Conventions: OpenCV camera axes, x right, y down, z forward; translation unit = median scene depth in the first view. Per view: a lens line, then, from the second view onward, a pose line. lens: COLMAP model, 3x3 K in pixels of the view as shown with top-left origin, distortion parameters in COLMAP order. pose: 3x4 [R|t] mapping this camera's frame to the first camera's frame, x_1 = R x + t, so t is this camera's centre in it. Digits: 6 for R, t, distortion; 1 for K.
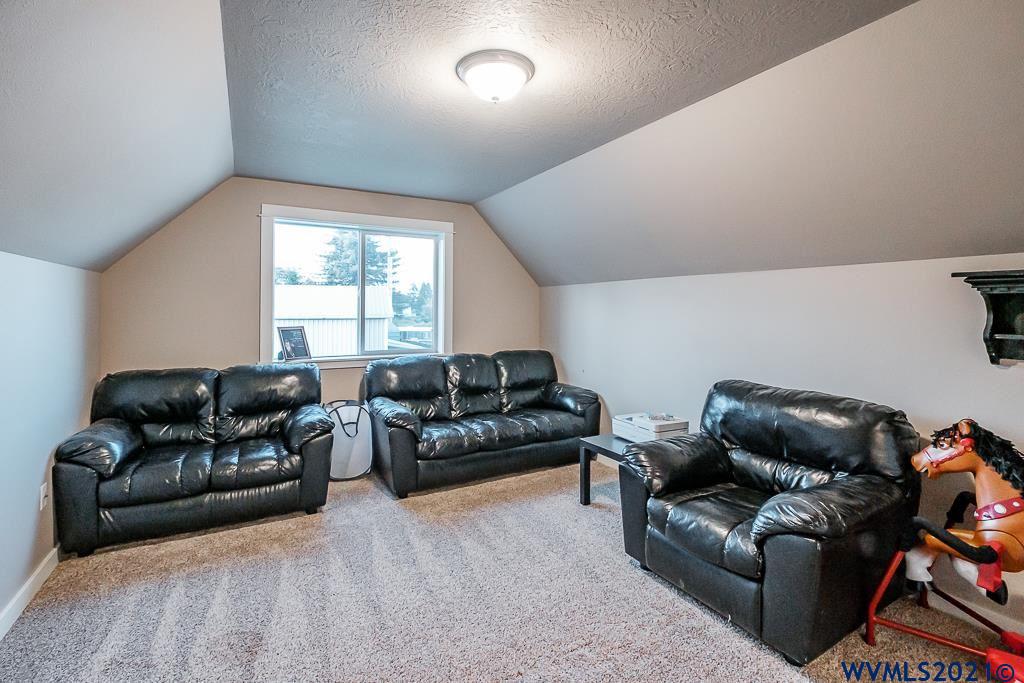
lens RADIAL K [[449.4, 0, 505.8], [0, 449.4, 308.3], [0, 0, 1]] dist [-0.001129, 0.000071]
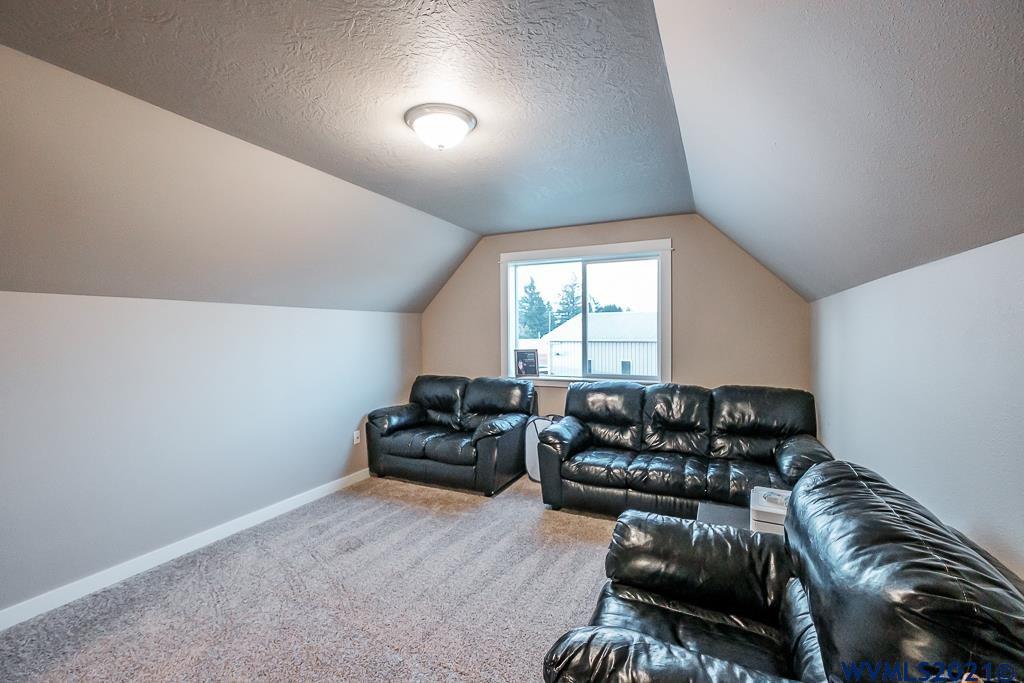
lens RADIAL K [[449.4, 0, 514.5], [0, 449.4, 341.2], [0, 0, 1]] dist [-0.001129, 0.000071]
pose [[0.597844, 0.006294, -0.801588, 0.579049], [0.009692, 0.999839, 0.015079, -0.000481], [0.801554, -0.016783, 0.597687, 0.285202]]
